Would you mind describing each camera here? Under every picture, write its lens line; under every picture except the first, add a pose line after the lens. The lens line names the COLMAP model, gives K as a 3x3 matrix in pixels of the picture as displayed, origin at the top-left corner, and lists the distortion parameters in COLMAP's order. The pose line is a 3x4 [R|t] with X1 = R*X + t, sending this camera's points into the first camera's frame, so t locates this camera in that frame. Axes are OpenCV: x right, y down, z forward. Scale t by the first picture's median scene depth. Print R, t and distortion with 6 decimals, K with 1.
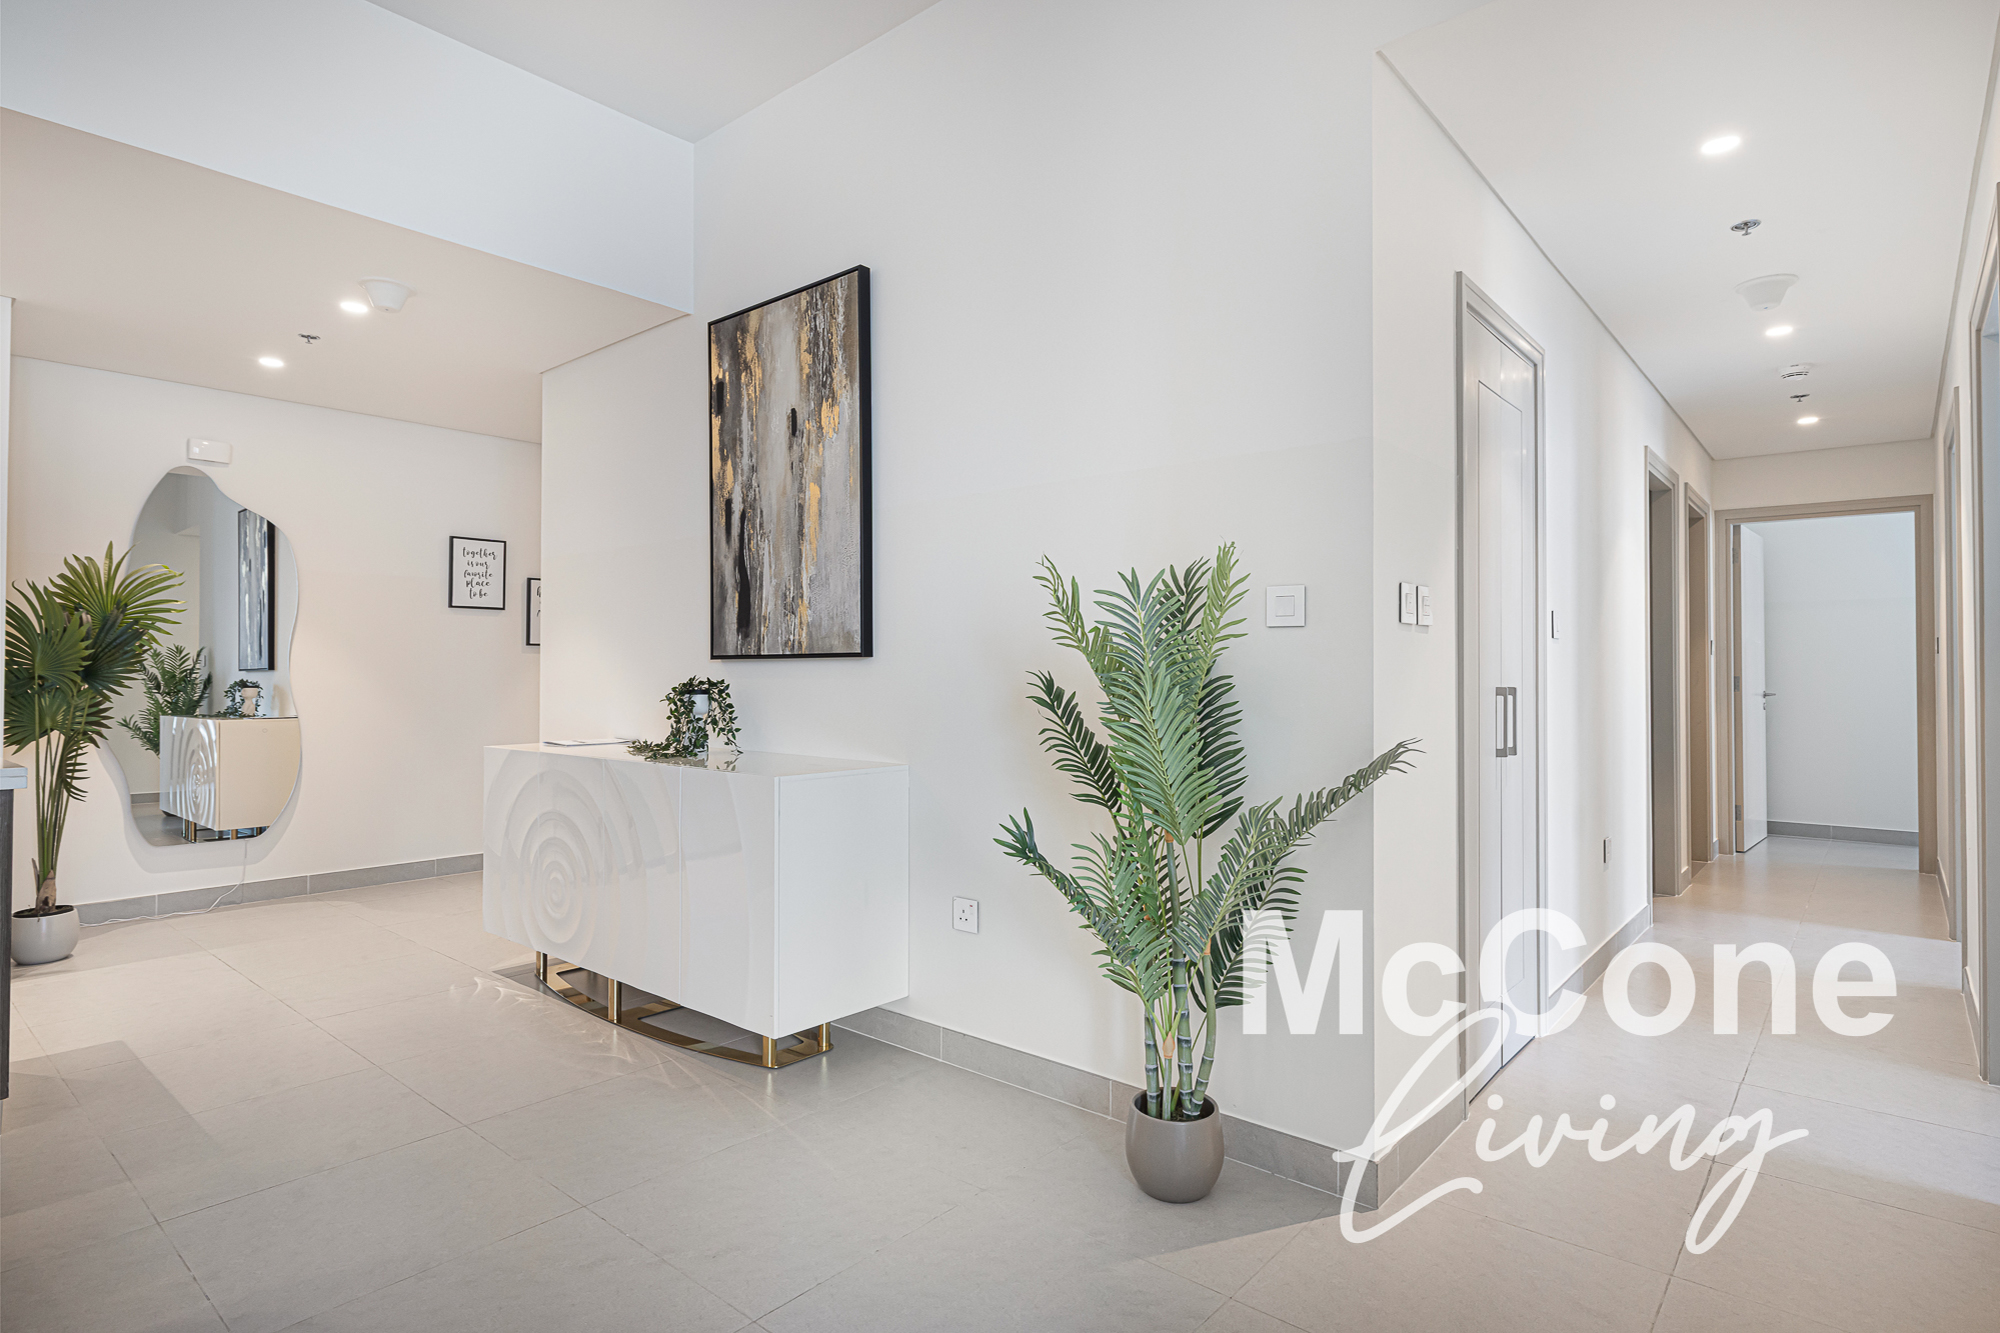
lens RADIAL K [[1046.4, 0, 1000.0], [0, 1046.4, 666.5], [0, 0, 1]] dist [-0.001472, 0.000553]
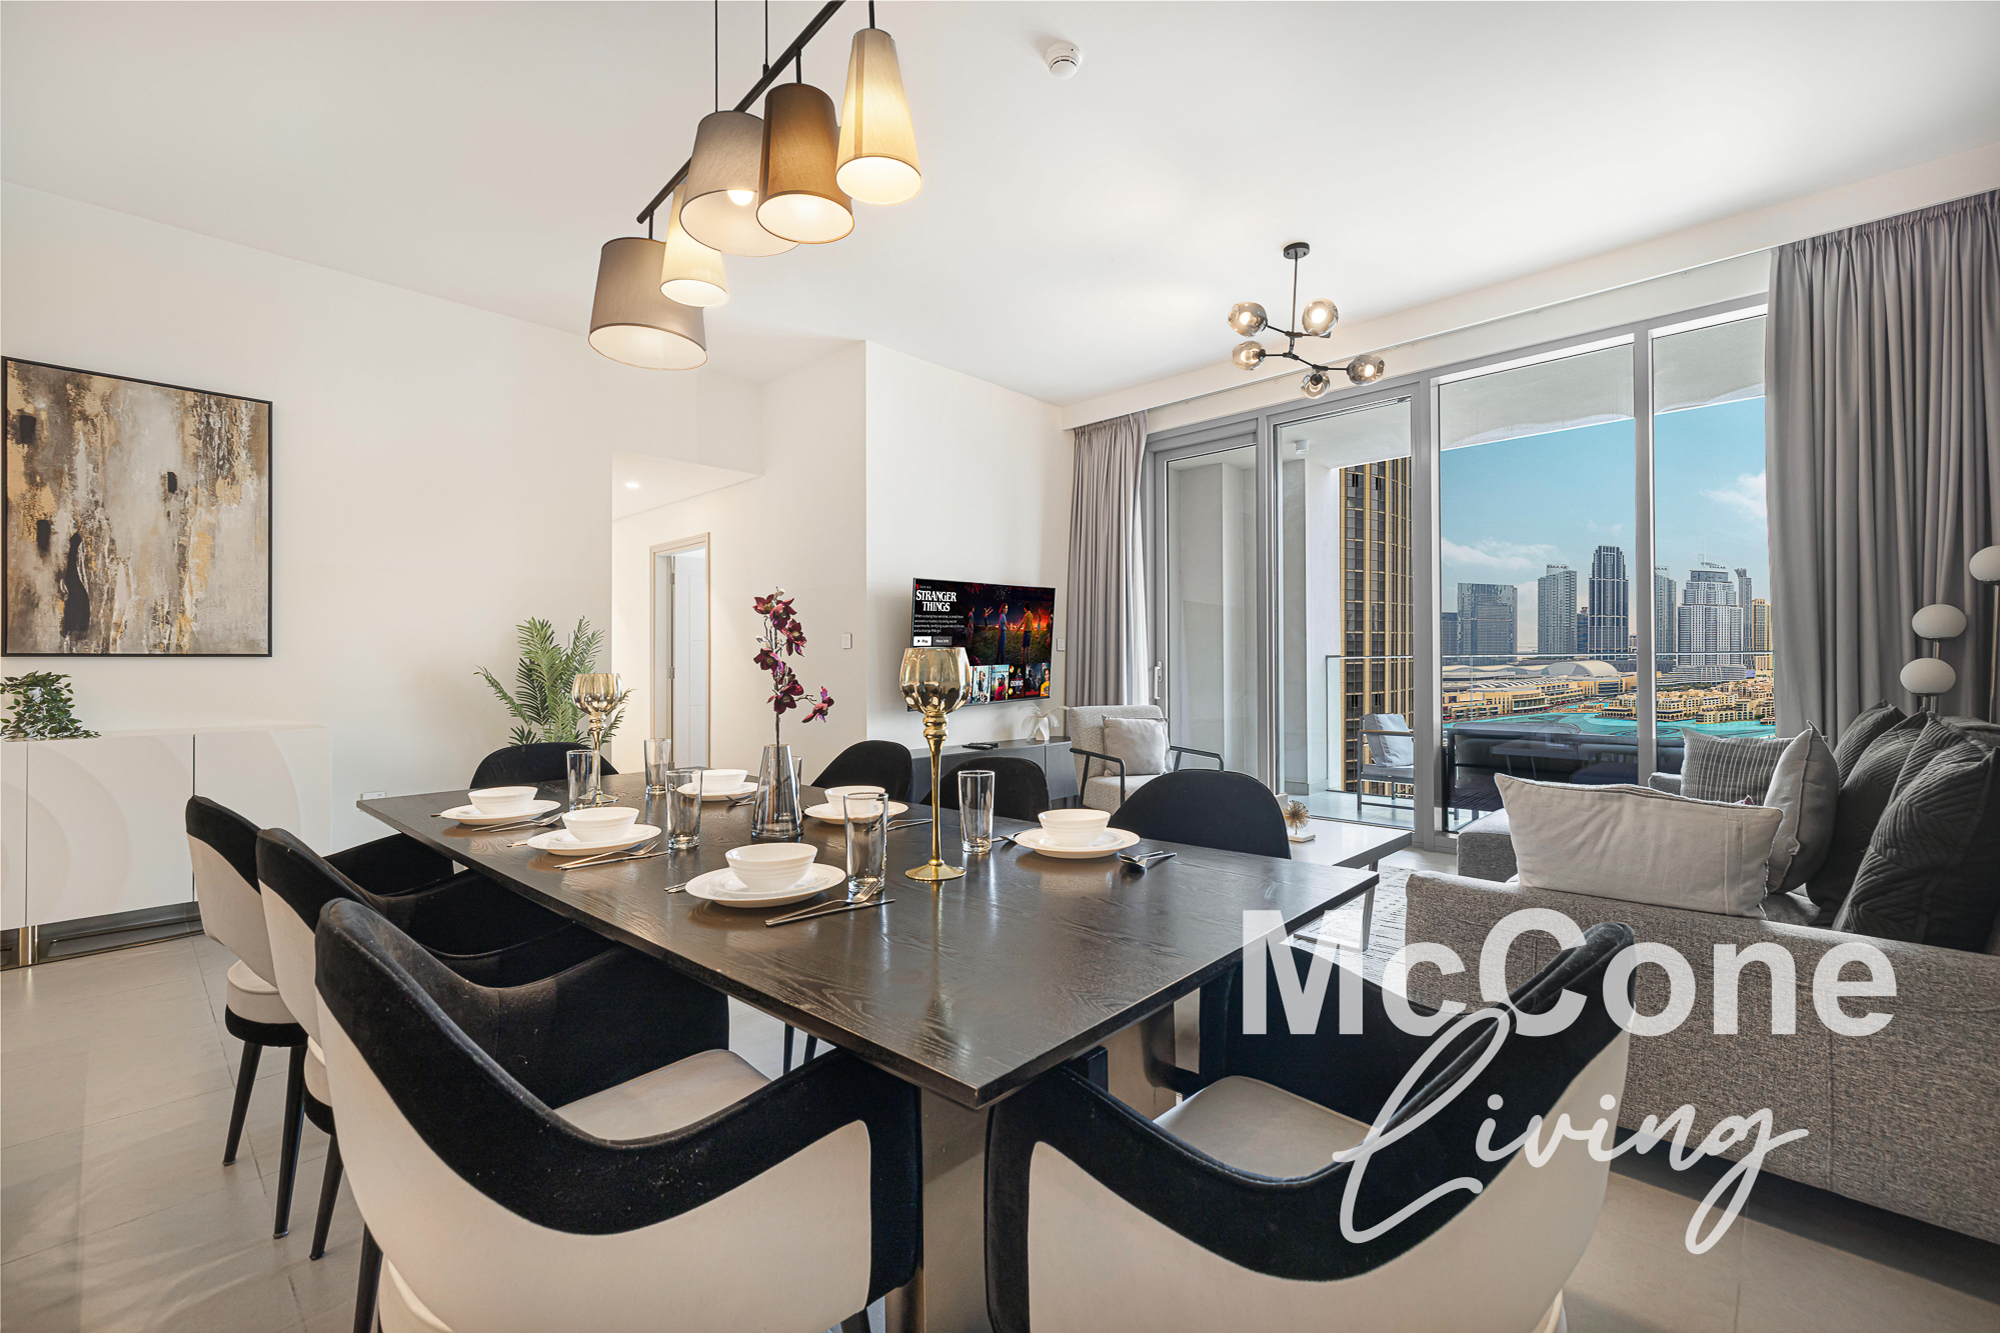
lens RADIAL K [[839.8, 0, 1000.0], [0, 839.8, 666.5], [0, 0, 1]] dist [-0.001288, -0.000179]
pose [[0.056262, -0.008533, 0.998380, -1.180045], [-0.004531, 0.999951, 0.008802, -0.009735], [-0.998406, -0.005019, 0.056220, -0.125520]]
